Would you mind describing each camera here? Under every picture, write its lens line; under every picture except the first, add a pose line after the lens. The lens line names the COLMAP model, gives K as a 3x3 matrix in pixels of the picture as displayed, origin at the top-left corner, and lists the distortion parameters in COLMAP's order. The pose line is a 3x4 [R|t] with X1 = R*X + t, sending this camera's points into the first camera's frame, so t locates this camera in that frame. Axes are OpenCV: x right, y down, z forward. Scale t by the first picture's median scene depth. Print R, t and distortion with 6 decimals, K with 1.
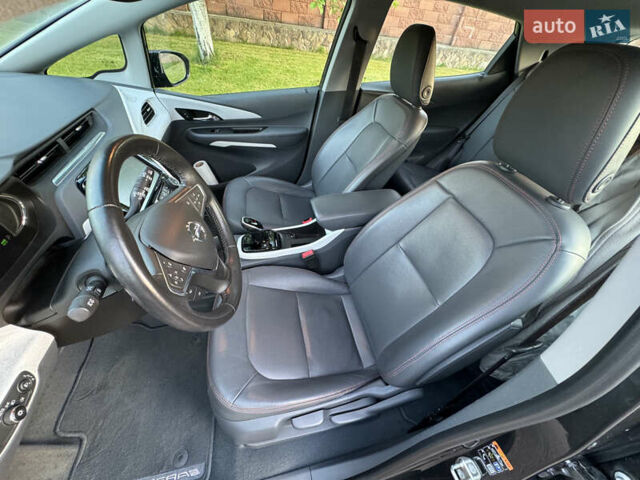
lens RADIAL K [[255.9, 0, 320.0], [0, 255.9, 240.0], [0, 0, 1]] dist [-0.001221, -0.000137]
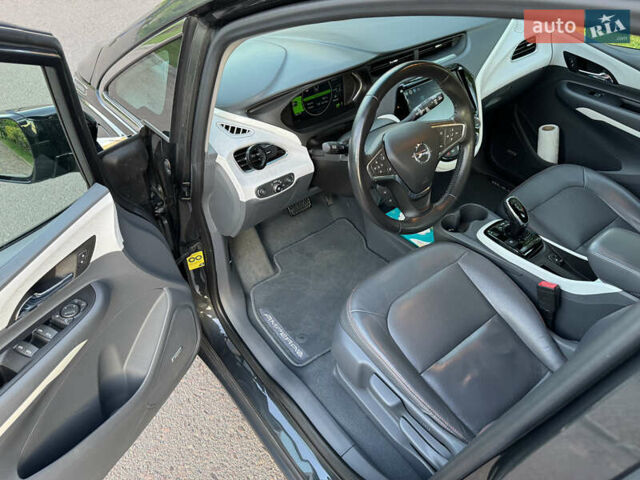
lens RADIAL K [[444.9, 0, 320.0], [0, 444.9, 240.0], [0, 0, 1]] dist [-0.003719, -0.004445]
pose [[0.432334, 0.549006, -0.715318, 0.478278], [-0.580367, 0.776553, 0.245233, 0.022355], [0.690117, 0.309124, 0.654355, -0.242142]]
